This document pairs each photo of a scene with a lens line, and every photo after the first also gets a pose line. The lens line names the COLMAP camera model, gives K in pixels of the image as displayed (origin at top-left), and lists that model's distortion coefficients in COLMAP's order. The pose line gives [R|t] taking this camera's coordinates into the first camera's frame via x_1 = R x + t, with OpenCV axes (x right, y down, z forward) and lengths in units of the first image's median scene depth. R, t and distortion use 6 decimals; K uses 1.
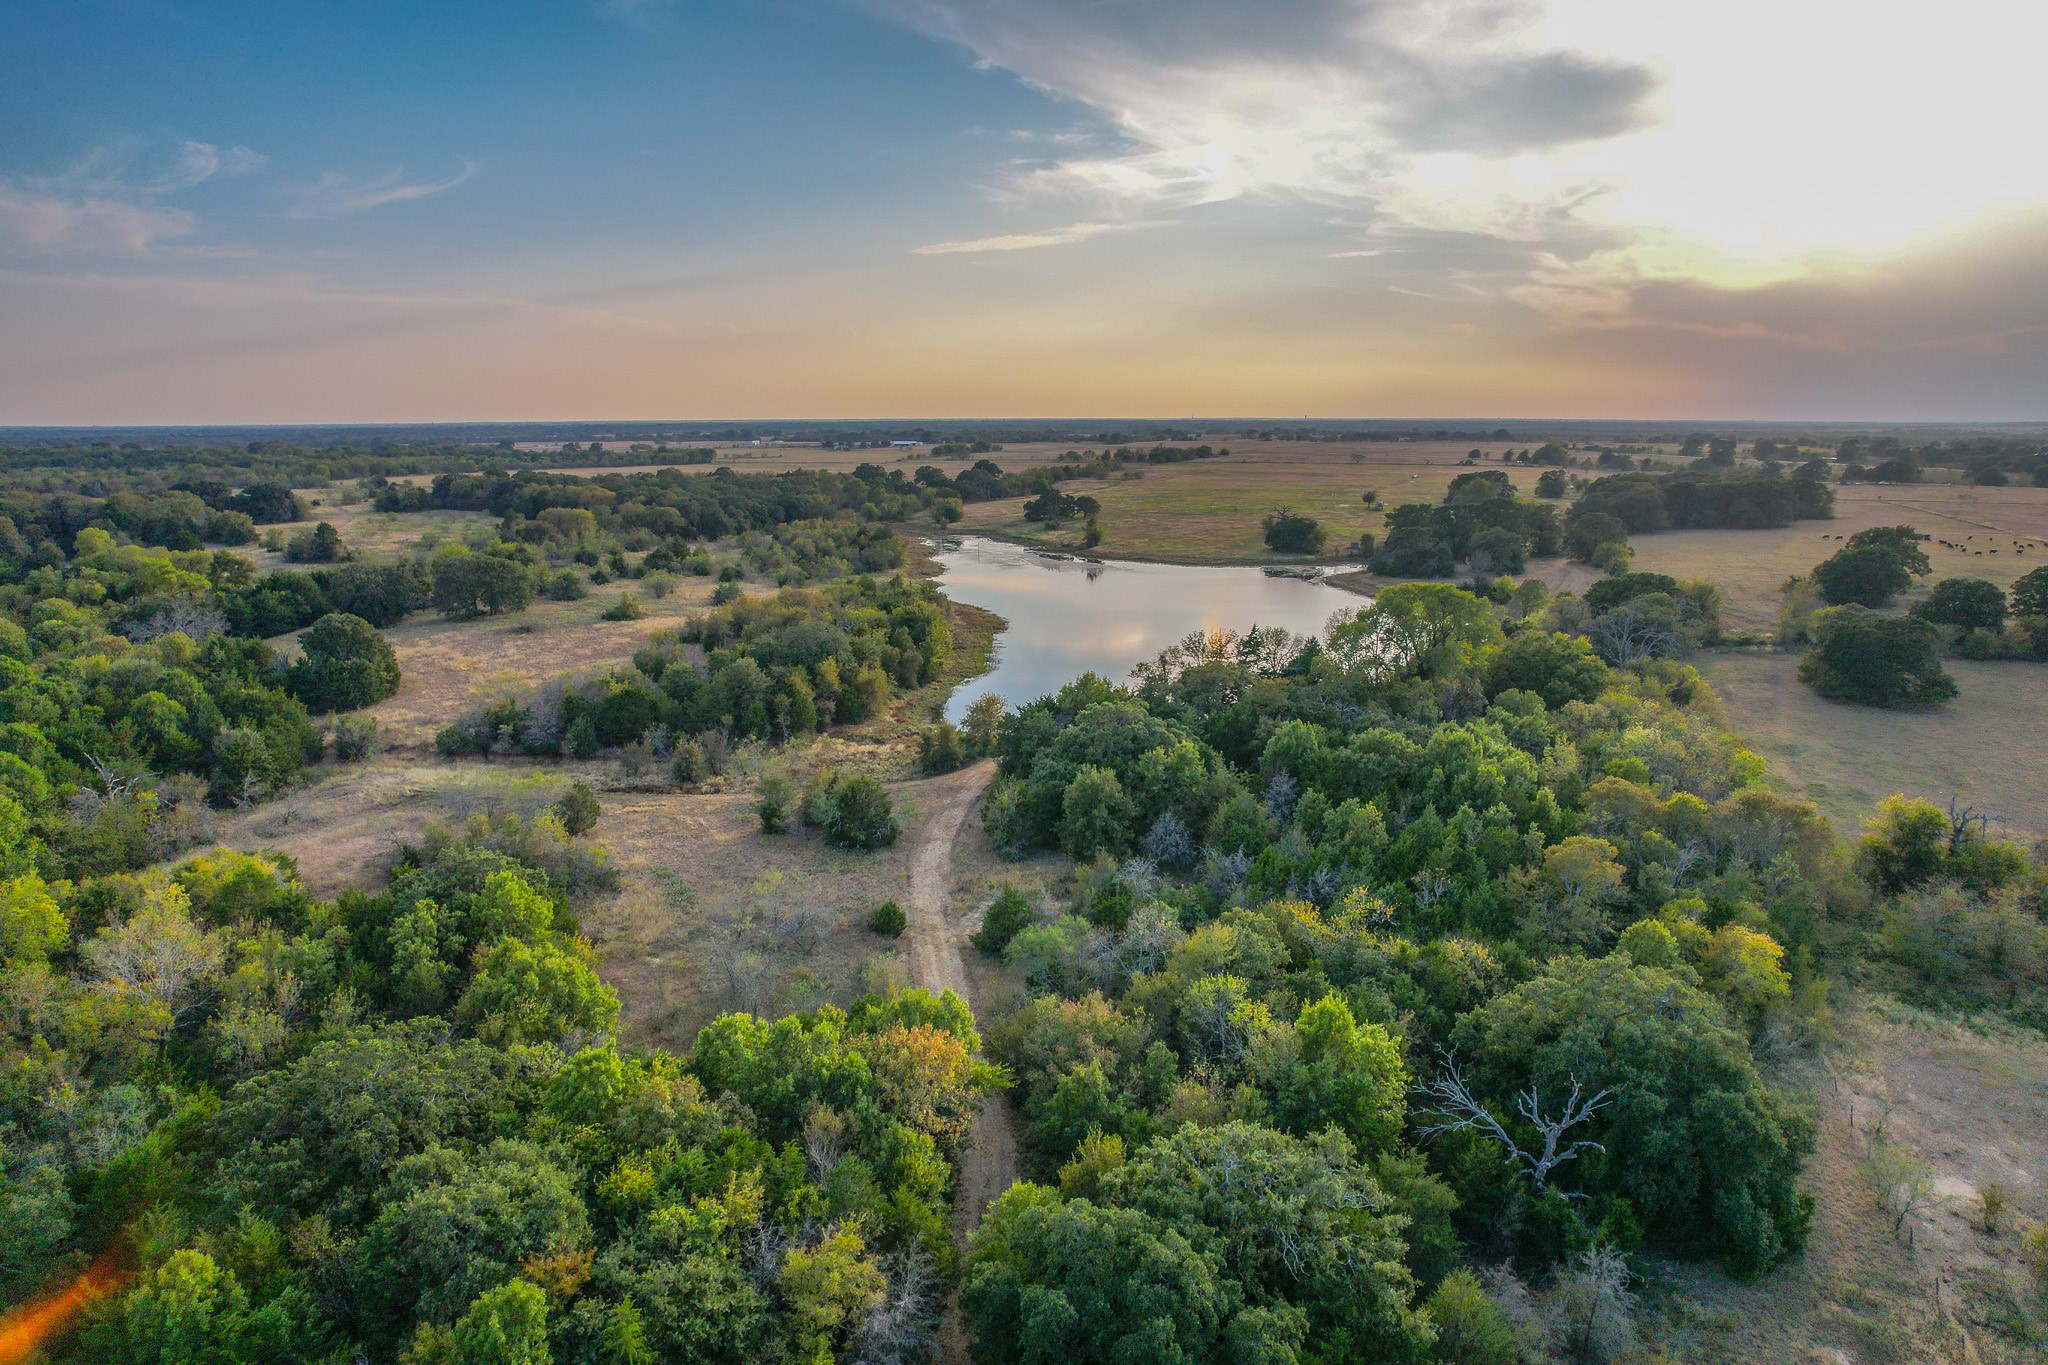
lens RADIAL K [[1364.5, 0, 998.2], [0, 1364.5, 662.5], [0, 0, 1]] dist [-0.075512, 0.072506]
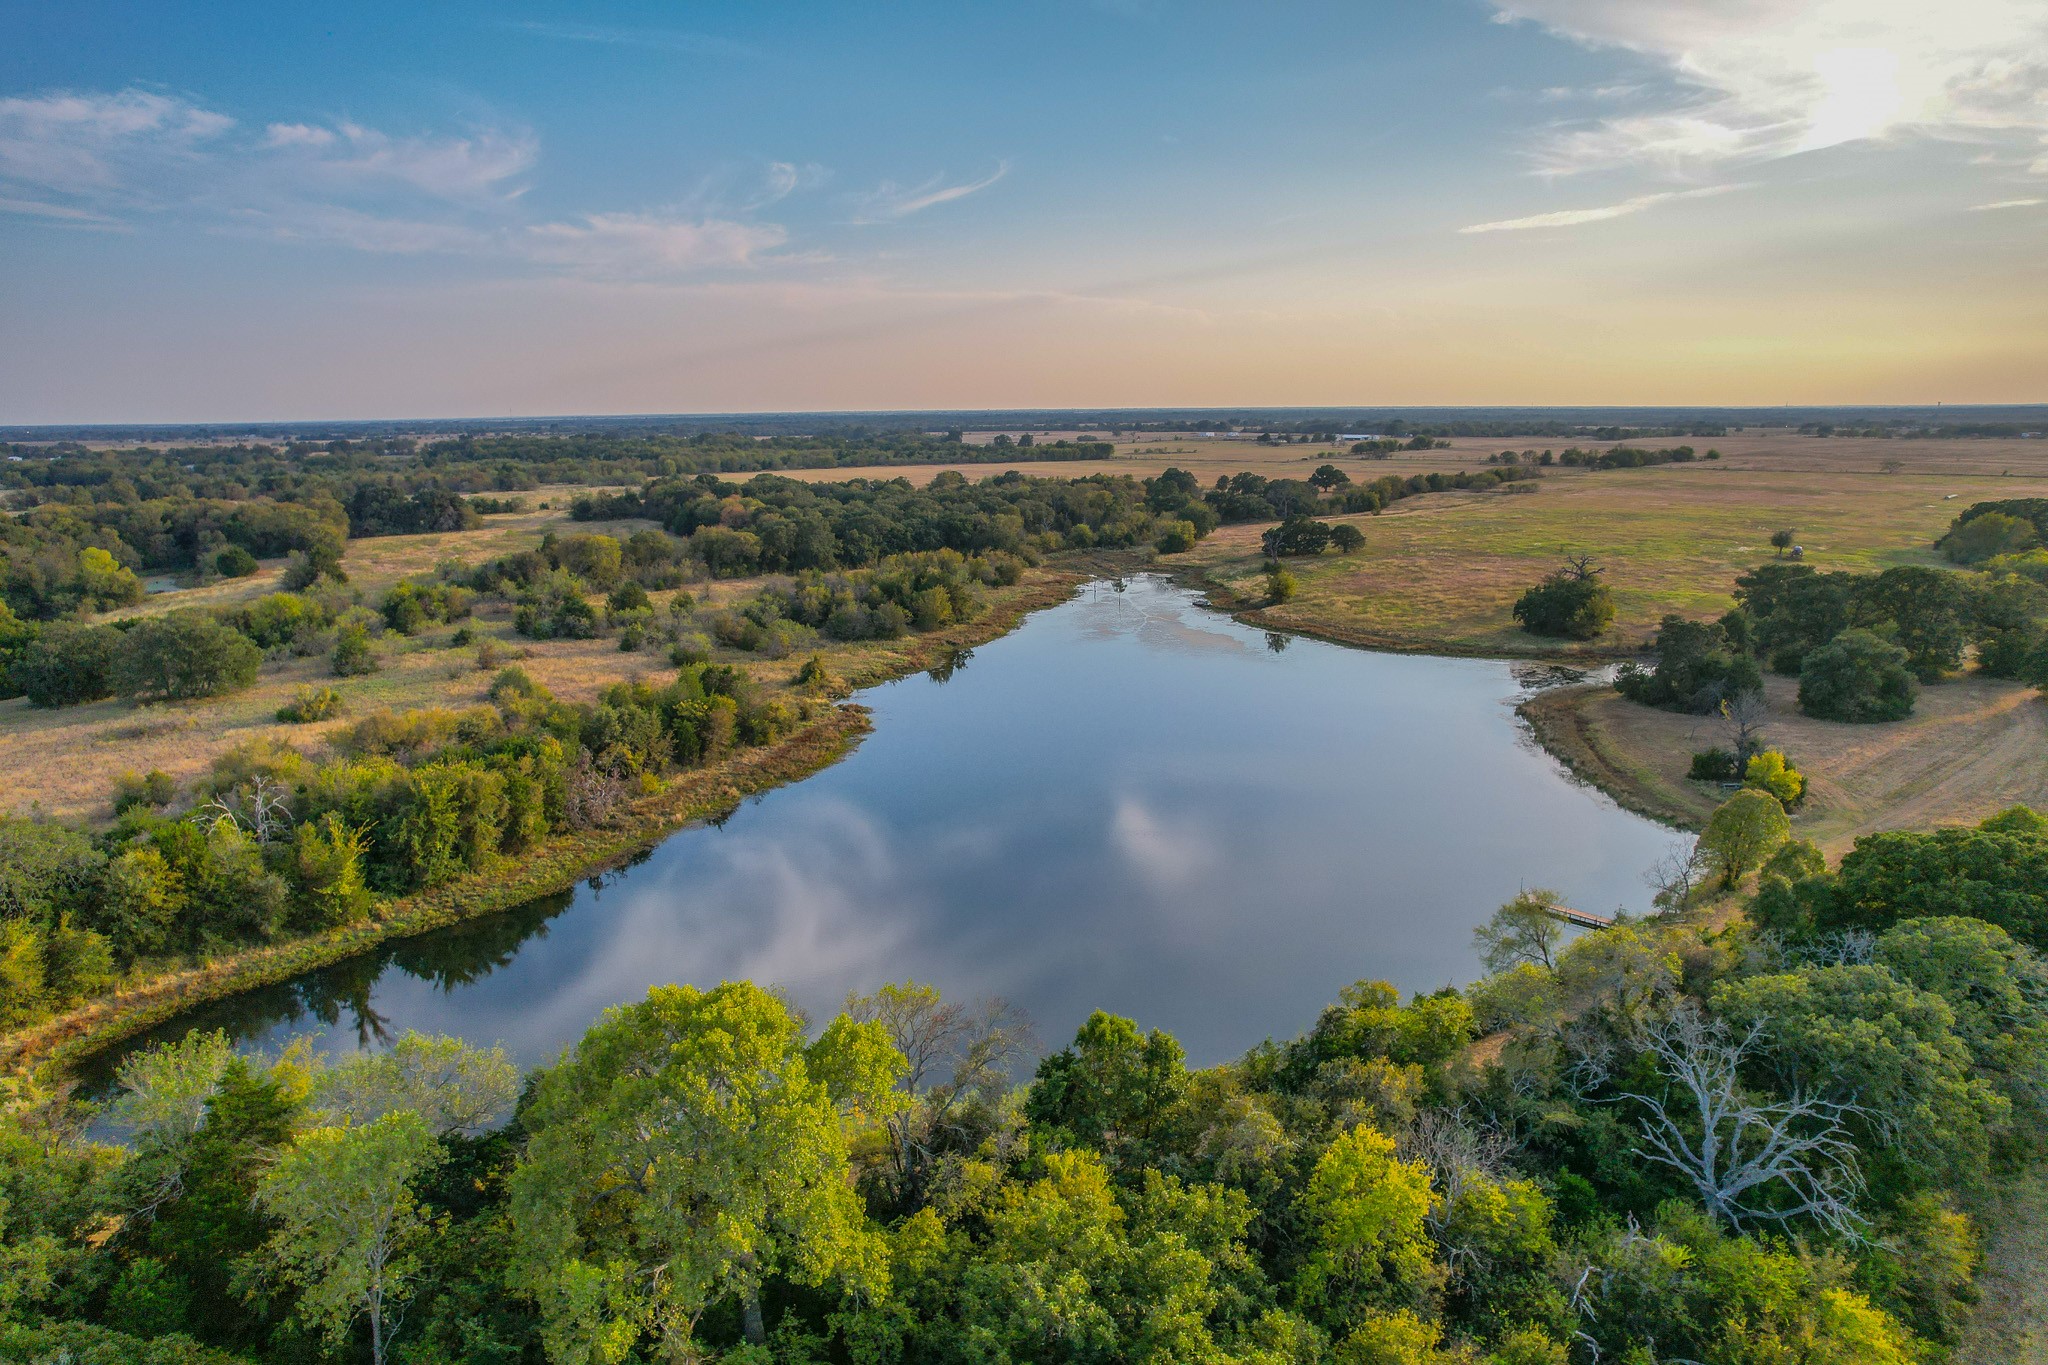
lens RADIAL K [[1364.5, 0, 1012.6], [0, 1364.5, 661.0], [0, 0, 1]] dist [-0.075512, 0.072506]
pose [[0.928178, 0.060982, -0.367105, 0.076924], [-0.058214, 0.998131, 0.018616, -0.023438], [0.367554, 0.004092, 0.929993, 0.112484]]
